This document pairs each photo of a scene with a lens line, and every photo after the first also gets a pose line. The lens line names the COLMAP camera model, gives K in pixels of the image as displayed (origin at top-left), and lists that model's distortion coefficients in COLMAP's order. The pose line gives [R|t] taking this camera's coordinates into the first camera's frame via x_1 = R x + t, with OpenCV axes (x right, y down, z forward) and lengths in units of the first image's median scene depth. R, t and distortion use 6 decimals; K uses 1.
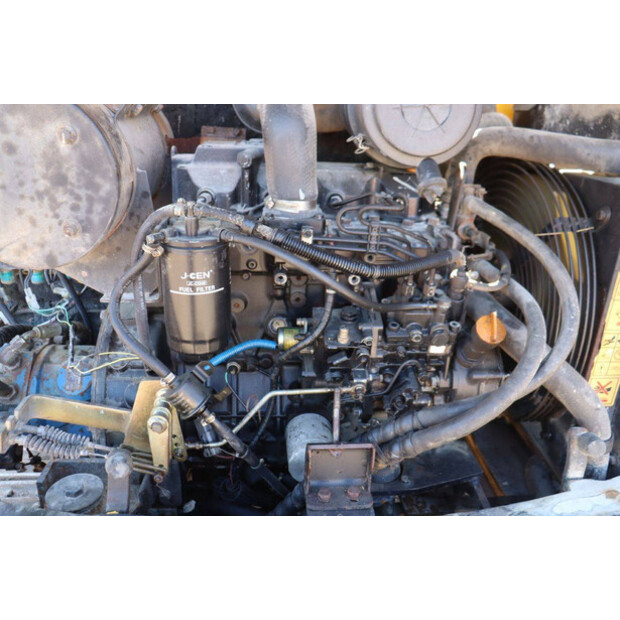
lens RADIAL K [[517.9, 0, 312.4], [0, 517.9, 313.6], [0, 0, 1]] dist [-0.130137, 0.071523]
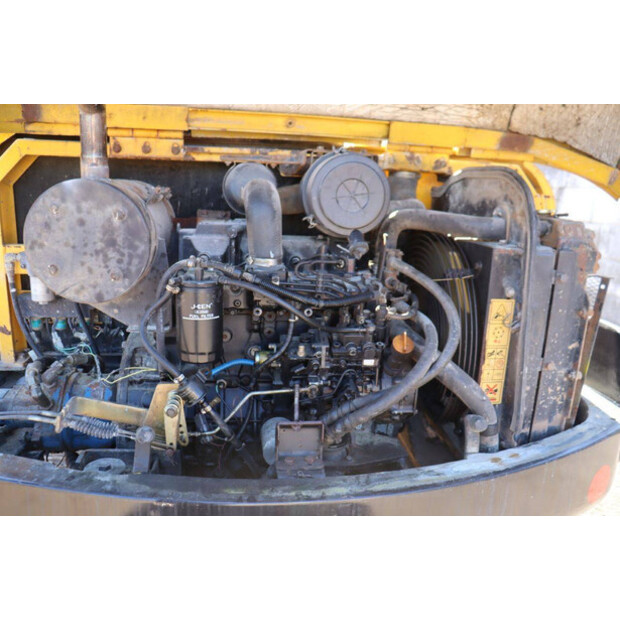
lens RADIAL K [[517.9, 0, 309.7], [0, 517.9, 308.1], [0, 0, 1]] dist [-0.130137, 0.071523]
pose [[0.998617, -0.008091, 0.051952, 0.009200], [0.016456, 0.986543, -0.162670, 0.154055], [-0.049936, 0.163300, 0.985312, -0.419883]]
